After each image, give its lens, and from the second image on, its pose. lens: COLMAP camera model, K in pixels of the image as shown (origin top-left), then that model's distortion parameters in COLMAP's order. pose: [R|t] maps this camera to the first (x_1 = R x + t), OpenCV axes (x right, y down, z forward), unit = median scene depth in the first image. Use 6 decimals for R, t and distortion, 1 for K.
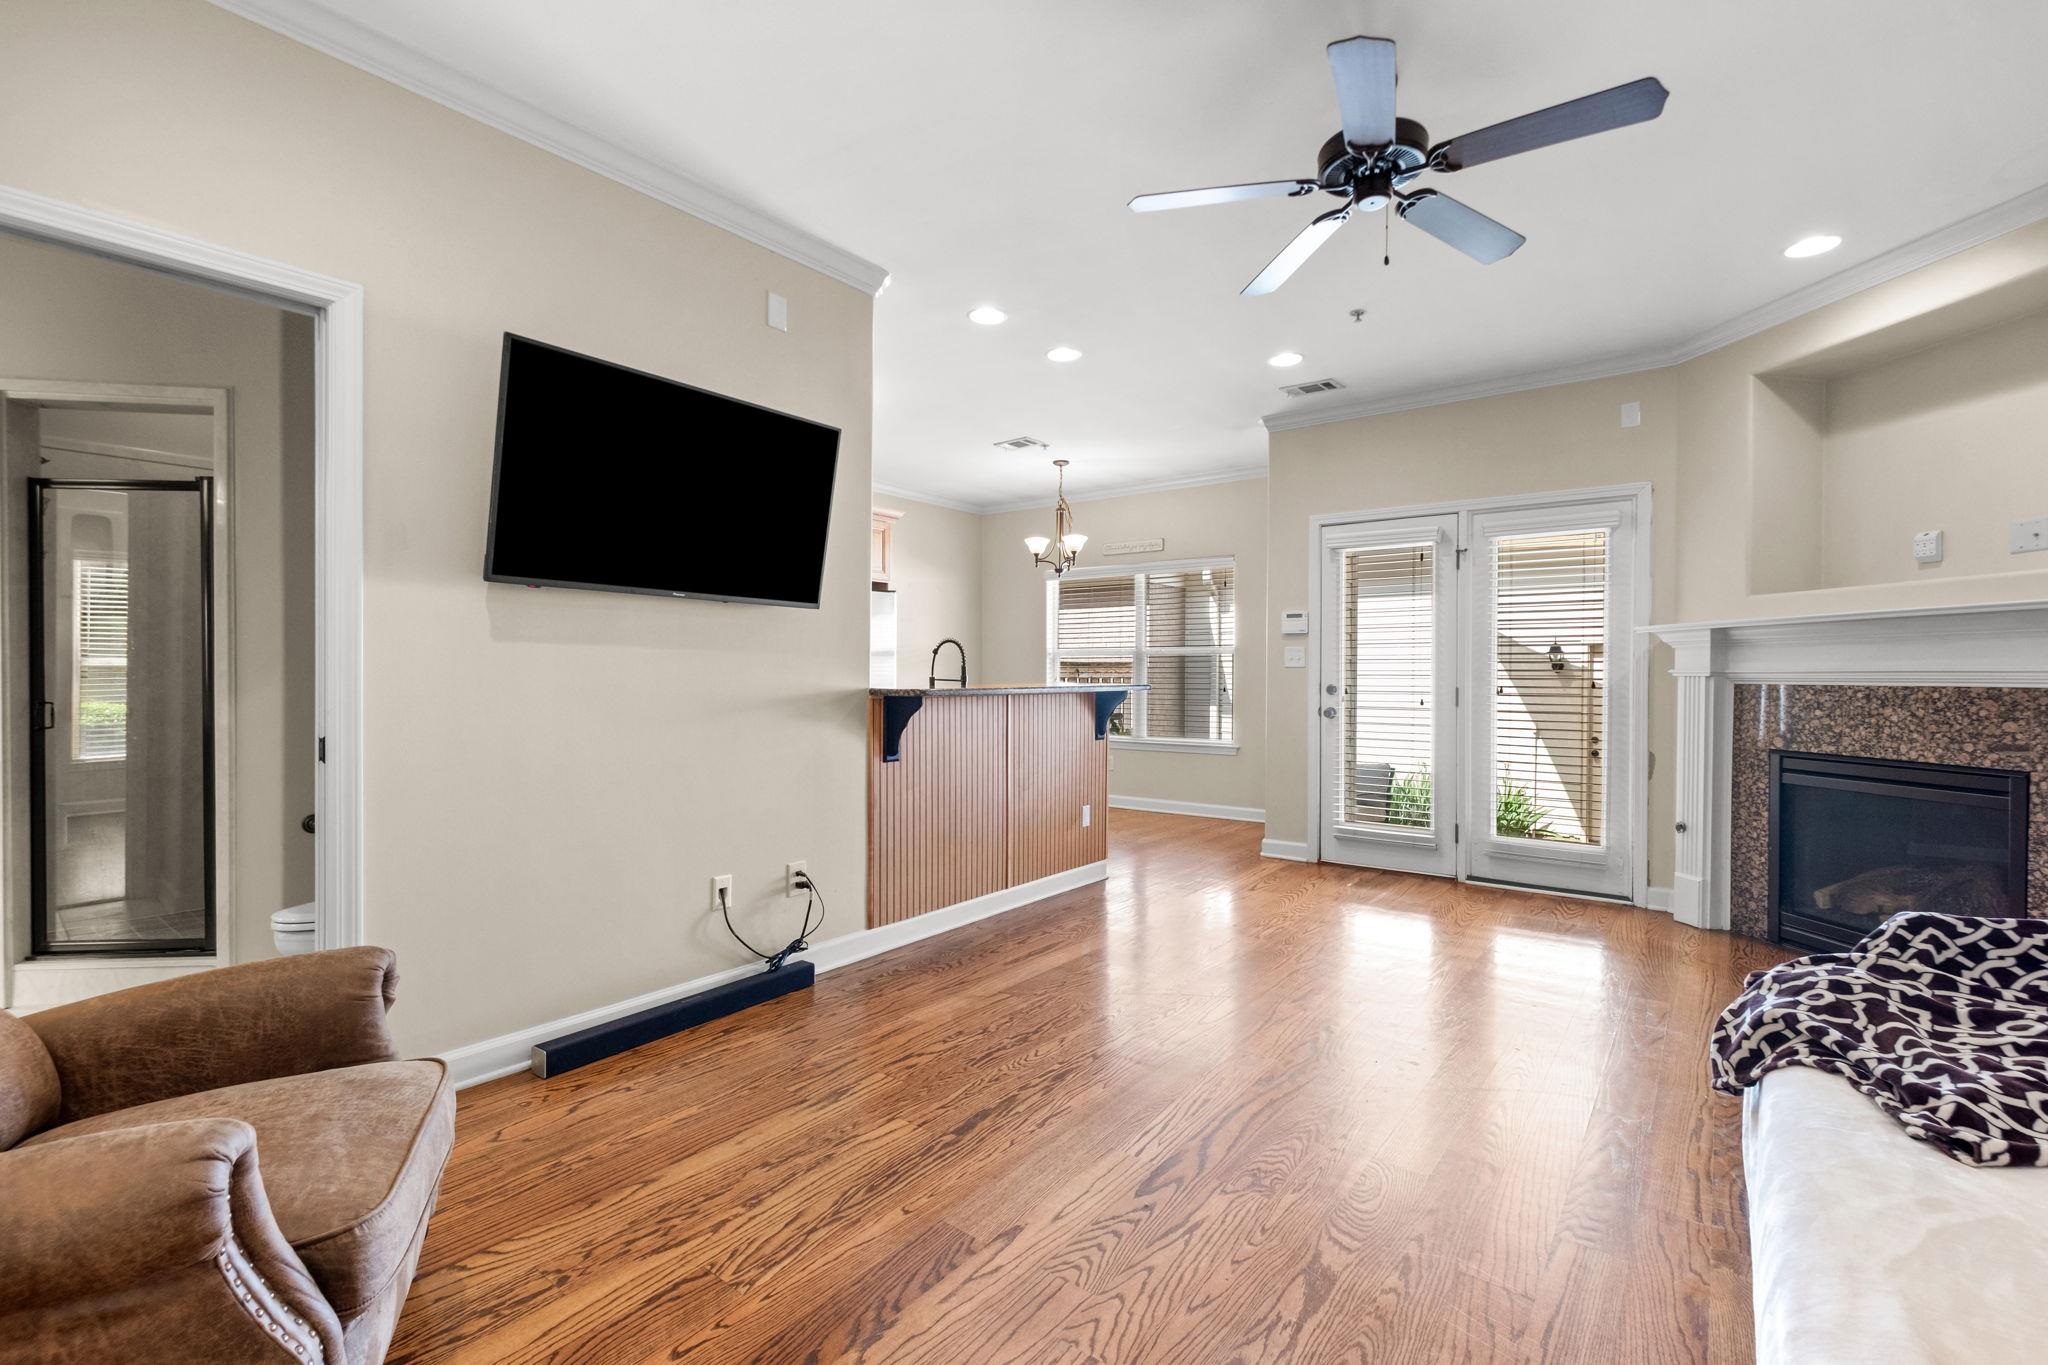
lens RADIAL K [[912.5, 0, 1022.3], [0, 912.5, 683.8], [0, 0, 1]] dist [-0.001984, -0.000774]
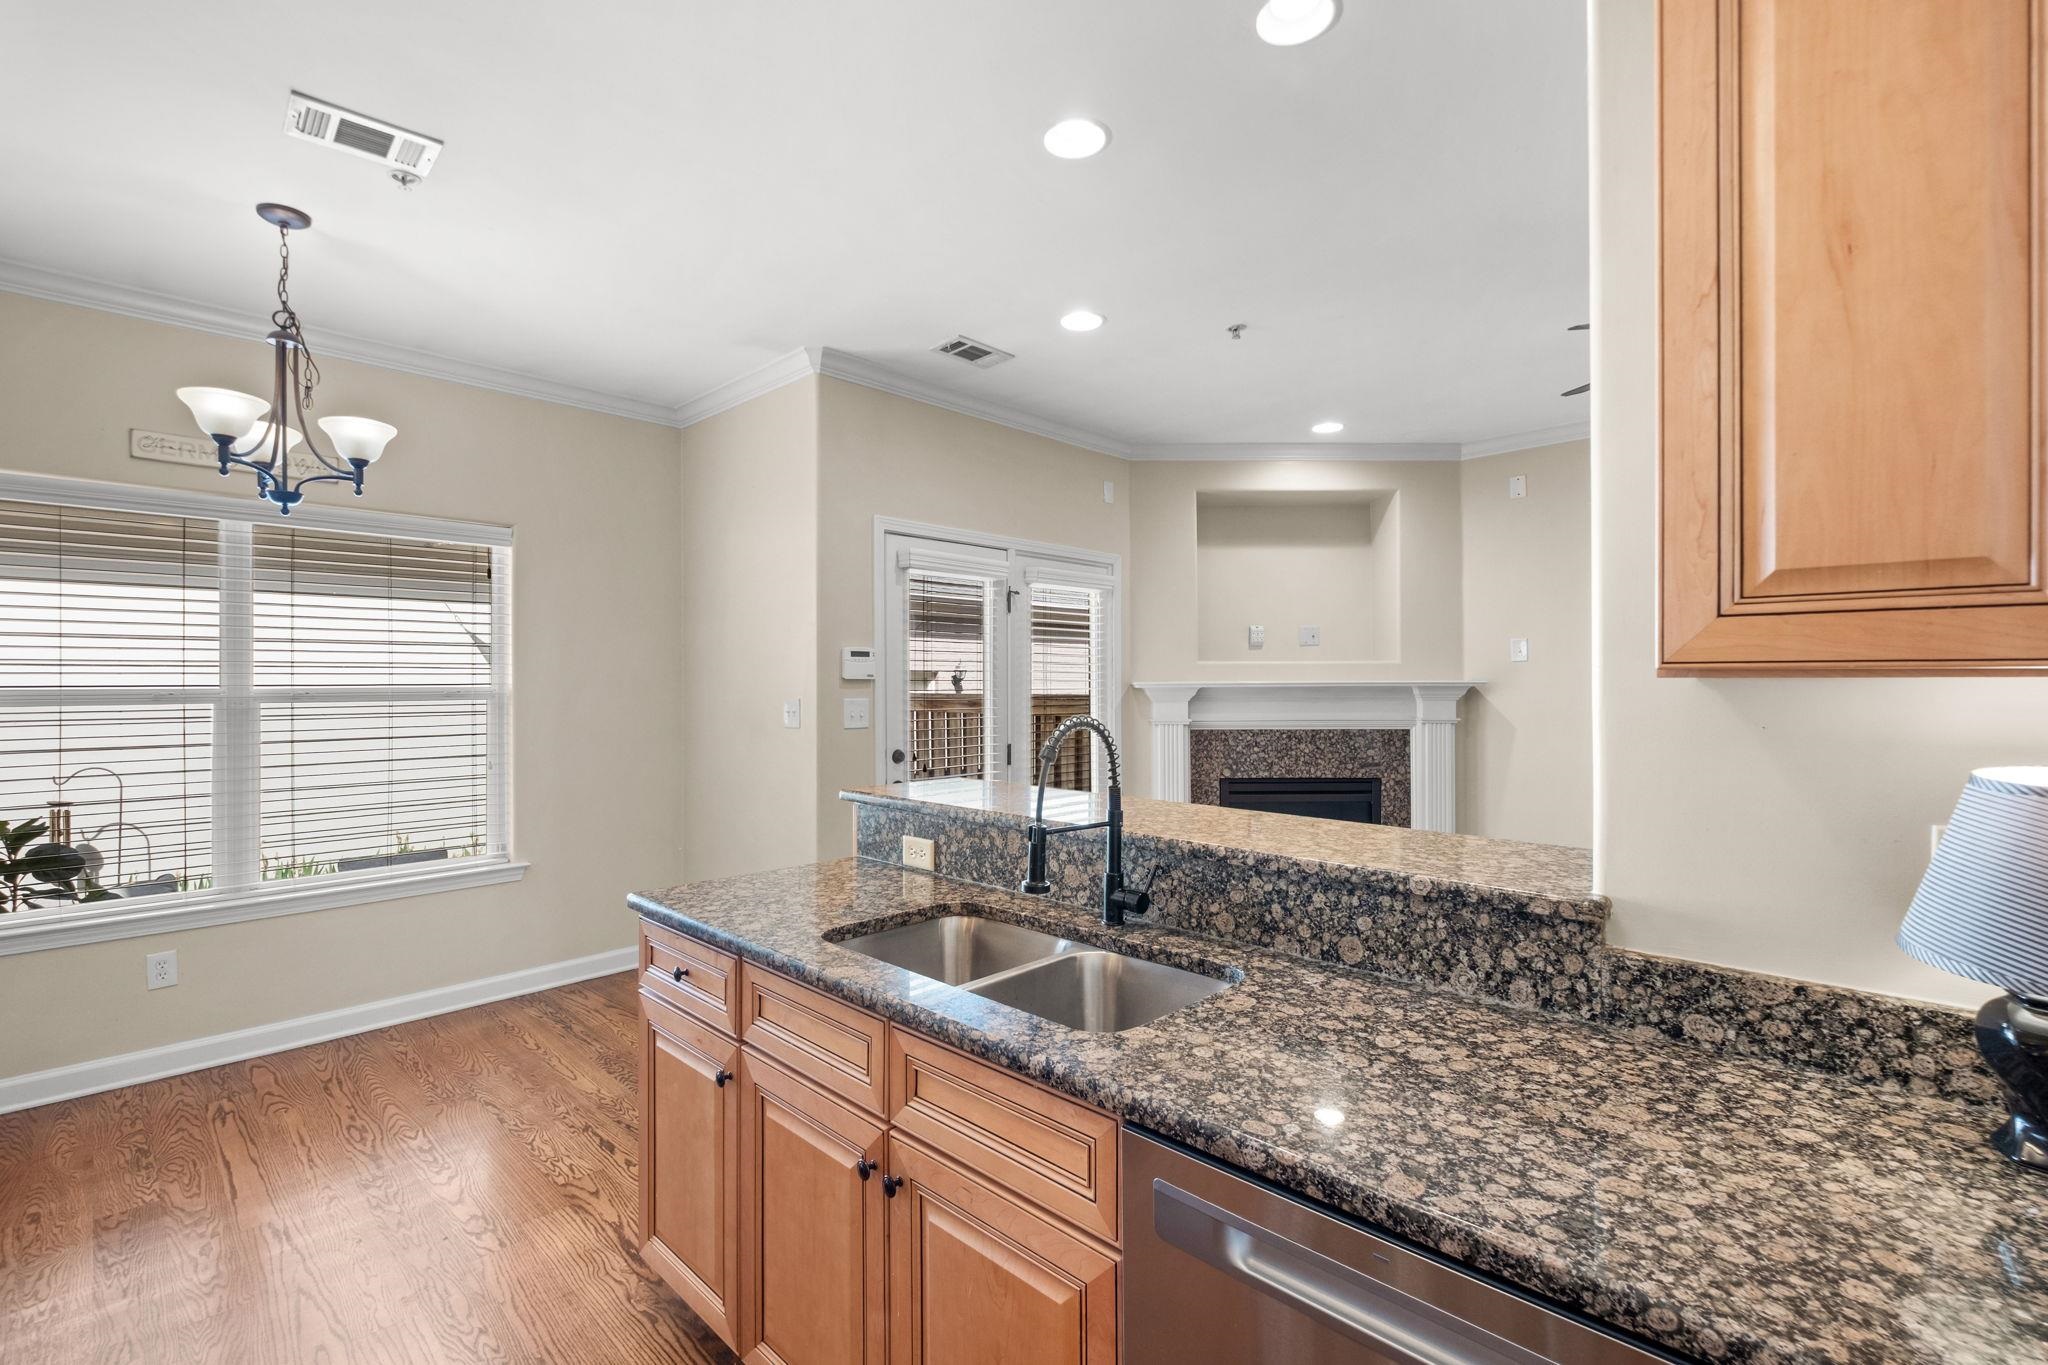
lens RADIAL K [[912.5, 0, 1029.1], [0, 912.5, 681.6], [0, 0, 1]] dist [-0.001984, -0.000774]
pose [[0.111066, -0.002101, 0.993811, -0.614678], [0.013091, 0.999914, 0.000651, -0.085808], [-0.993727, 0.012938, 0.111084, 1.312553]]
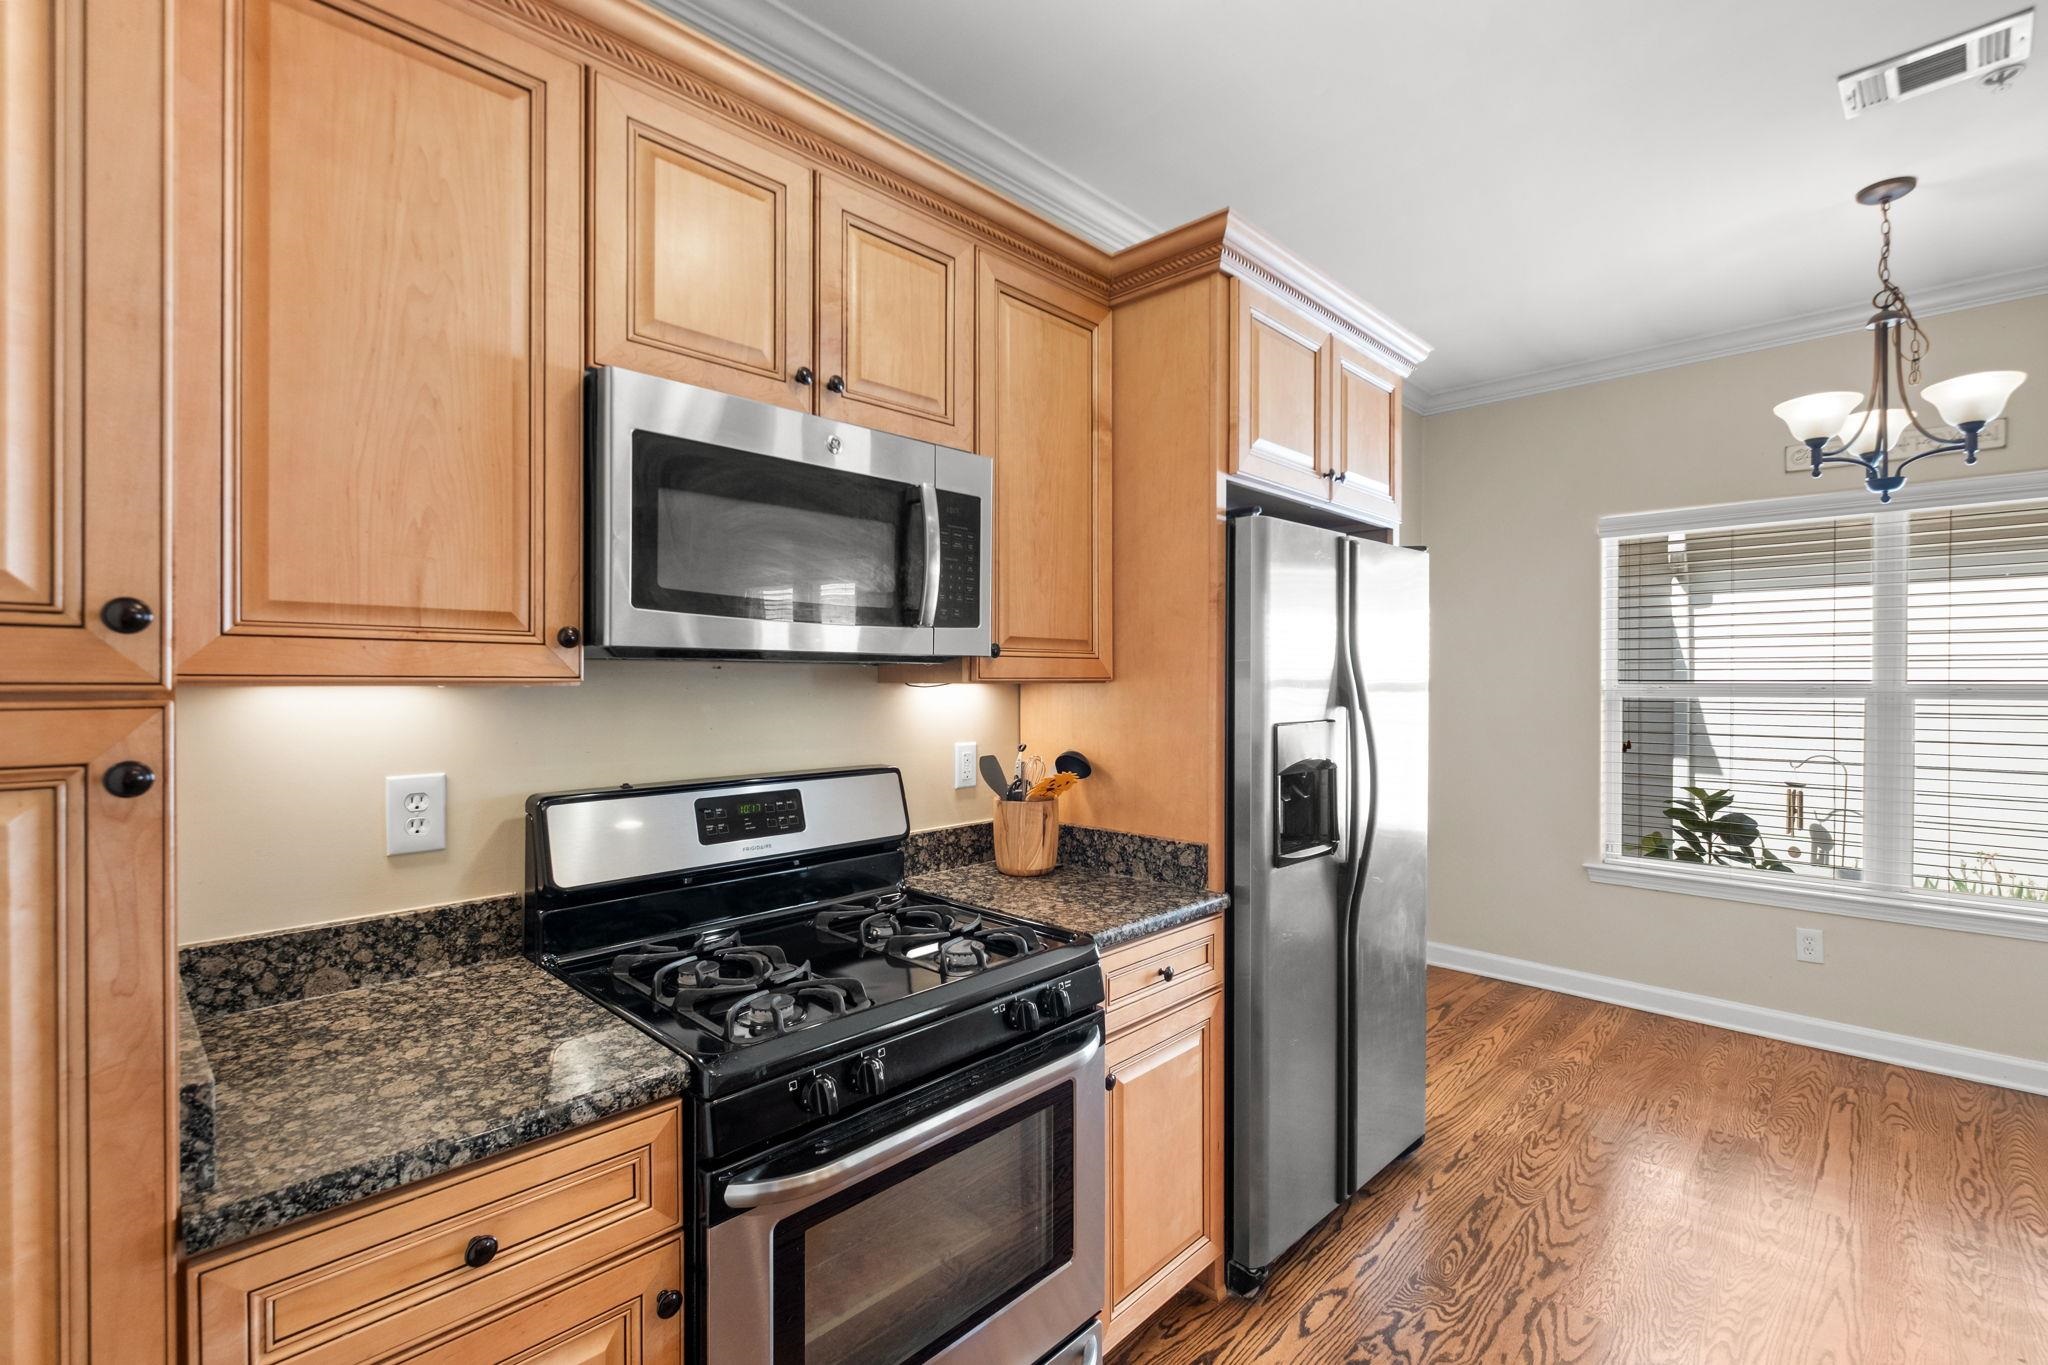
lens RADIAL K [[912.5, 0, 1026.2], [0, 912.5, 682.7], [0, 0, 1]] dist [-0.001984, -0.000774]
pose [[0.994012, -0.001166, -0.109264, -0.531062], [0.000469, 0.999979, -0.006407, -0.083855], [0.109270, 0.006317, 0.993992, 1.211508]]
